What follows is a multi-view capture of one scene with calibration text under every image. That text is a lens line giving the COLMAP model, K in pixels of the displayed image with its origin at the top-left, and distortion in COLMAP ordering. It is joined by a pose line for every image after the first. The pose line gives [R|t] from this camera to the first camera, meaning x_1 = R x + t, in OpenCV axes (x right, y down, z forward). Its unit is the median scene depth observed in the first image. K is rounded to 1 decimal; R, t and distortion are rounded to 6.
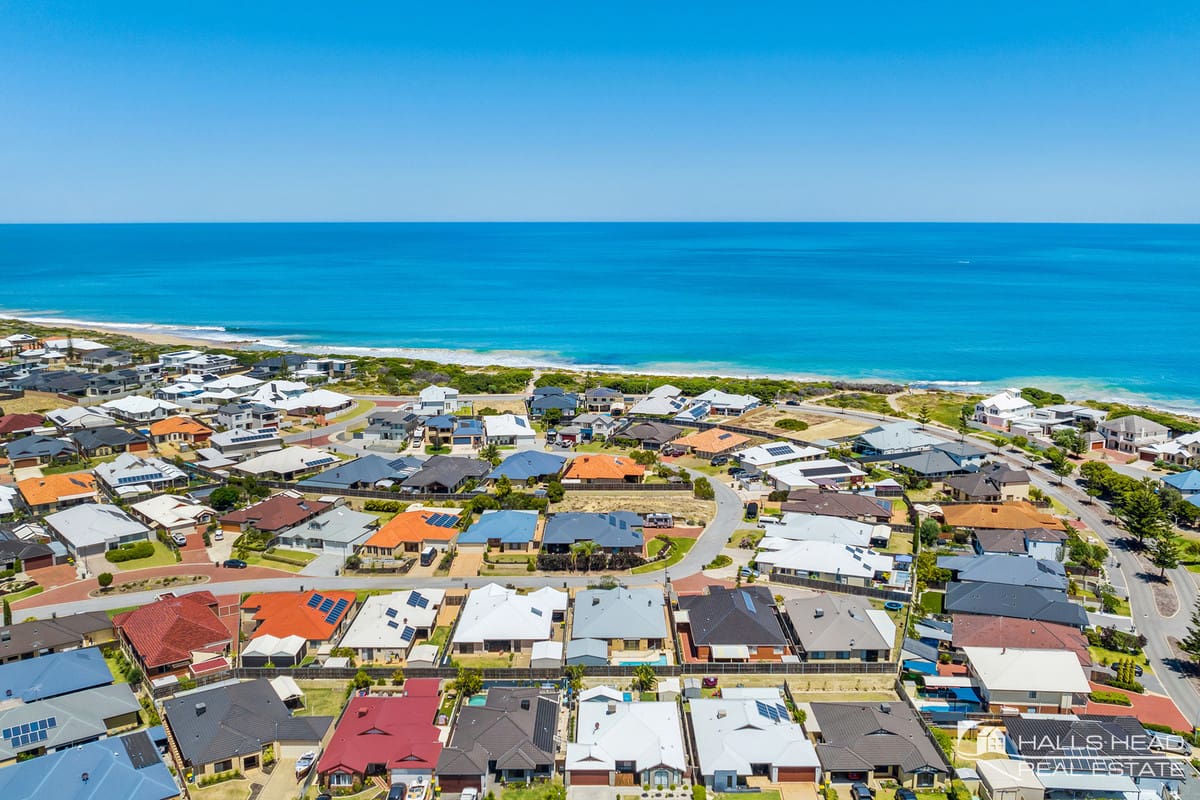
lens RADIAL K [[1008.5, 0, 600.0], [0, 1008.5, 400.0], [0, 0, 1]] dist [0.005479, -0.002037]
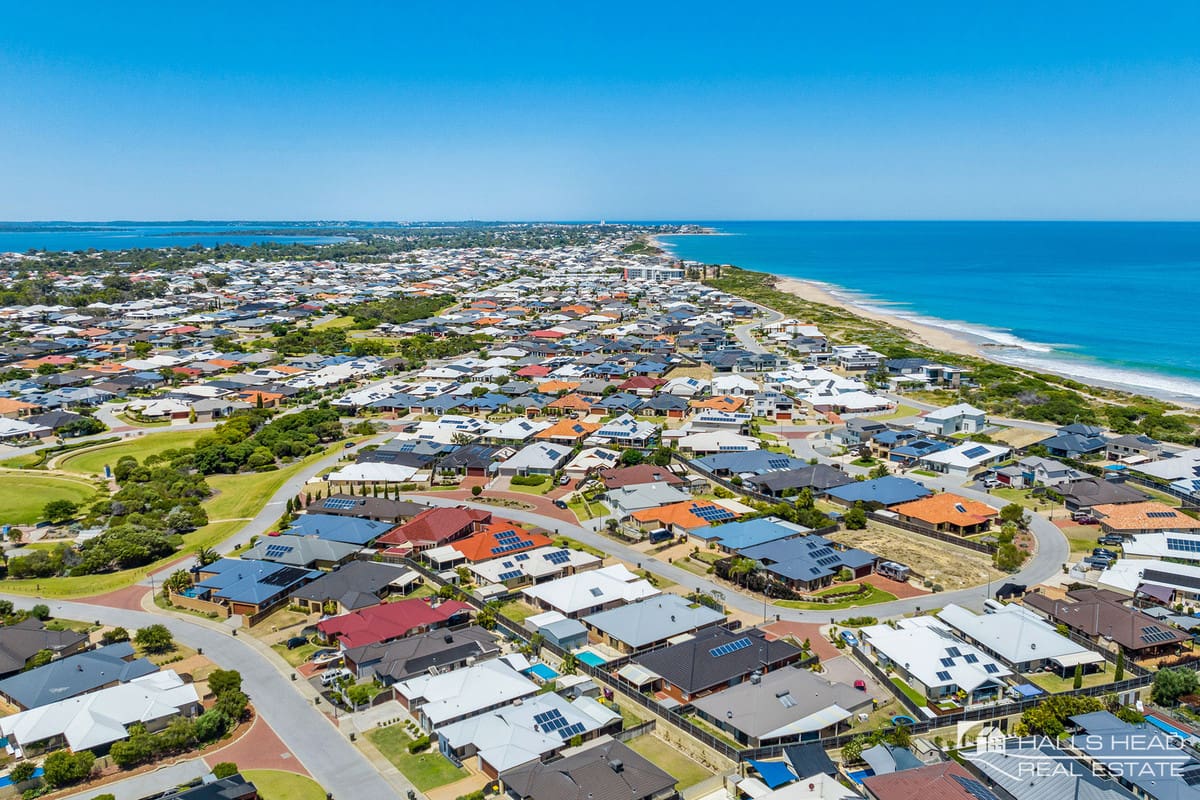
lens RADIAL K [[1008.5, 0, 600.0], [0, 1008.5, 400.0], [0, 0, 1]] dist [0.005479, -0.002037]
pose [[0.600661, 0.141452, -0.786891, 0.473676], [-0.140946, 0.987544, 0.069932, -0.045123], [0.786982, 0.068904, 0.613117, 0.193979]]
